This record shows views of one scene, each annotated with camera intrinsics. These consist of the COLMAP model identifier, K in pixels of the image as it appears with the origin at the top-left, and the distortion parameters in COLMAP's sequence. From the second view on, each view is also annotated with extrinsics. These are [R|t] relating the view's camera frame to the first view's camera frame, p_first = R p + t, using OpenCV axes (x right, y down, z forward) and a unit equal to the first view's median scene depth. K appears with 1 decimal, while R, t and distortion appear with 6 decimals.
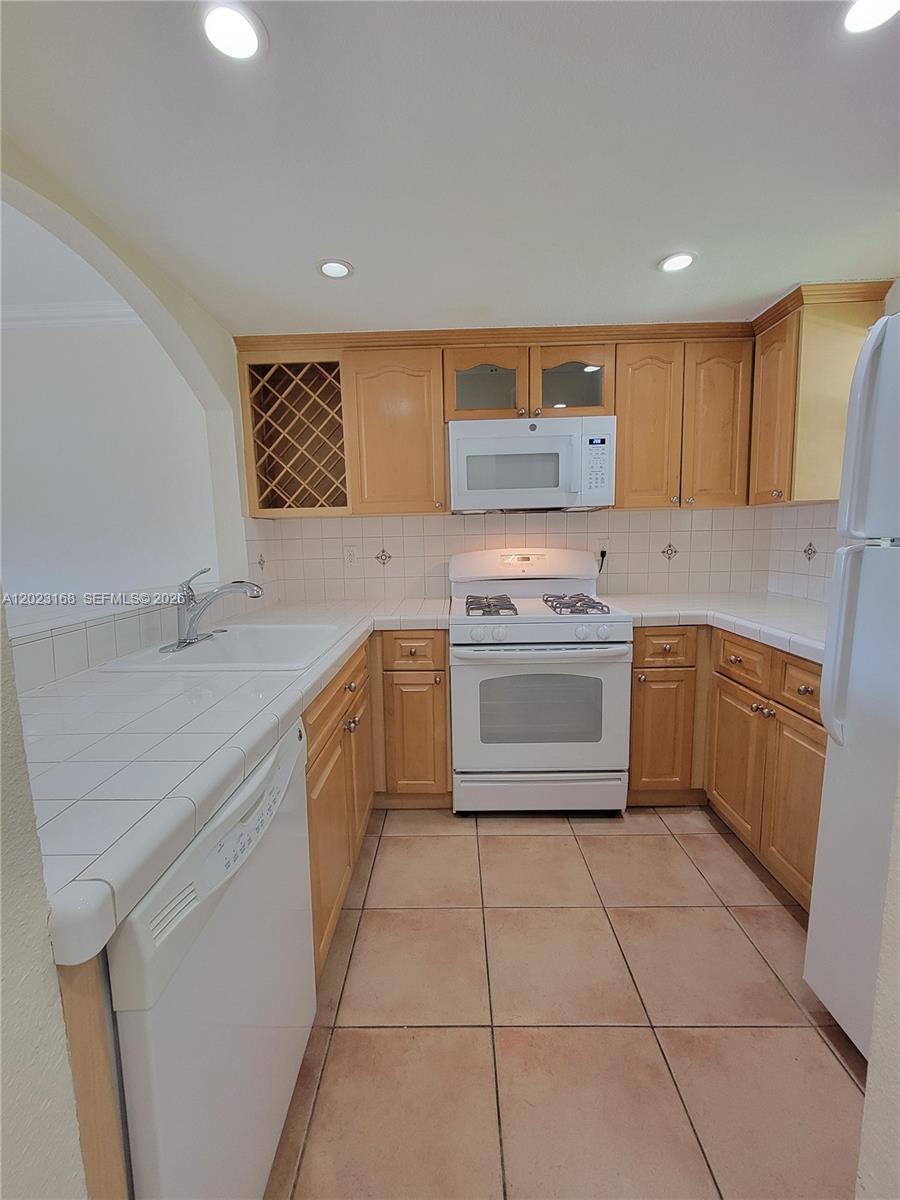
lens RADIAL K [[488.6, 0, 445.9], [0, 488.6, 597.4], [0, 0, 1]] dist [-0.002991, 0.000923]
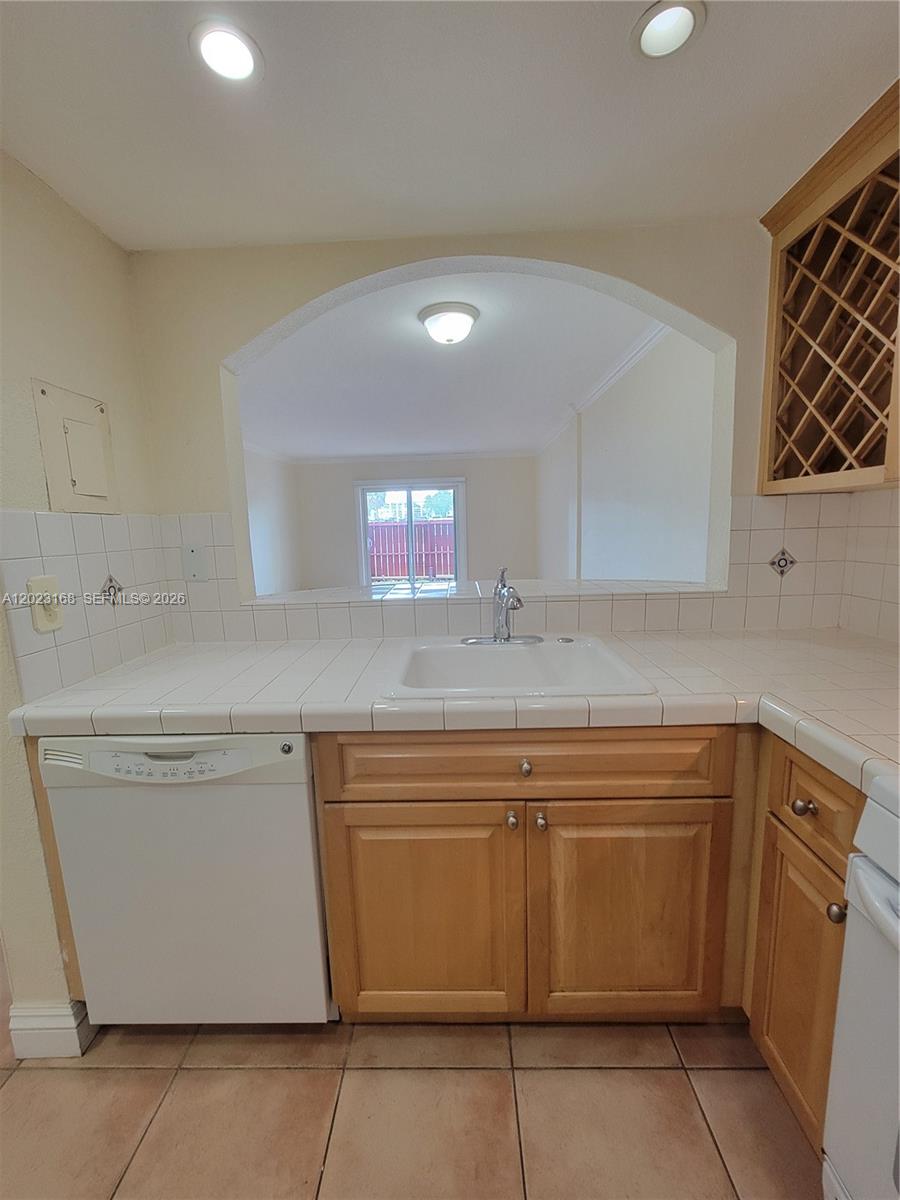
lens RADIAL K [[488.6, 0, 449.1], [0, 488.6, 598.2], [0, 0, 1]] dist [-0.002991, 0.000923]
pose [[-0.000142, 0.174577, -0.984643, 0.315616], [-0.097214, 0.979977, 0.173764, -0.112248], [0.995263, 0.095746, 0.016832, 0.645383]]
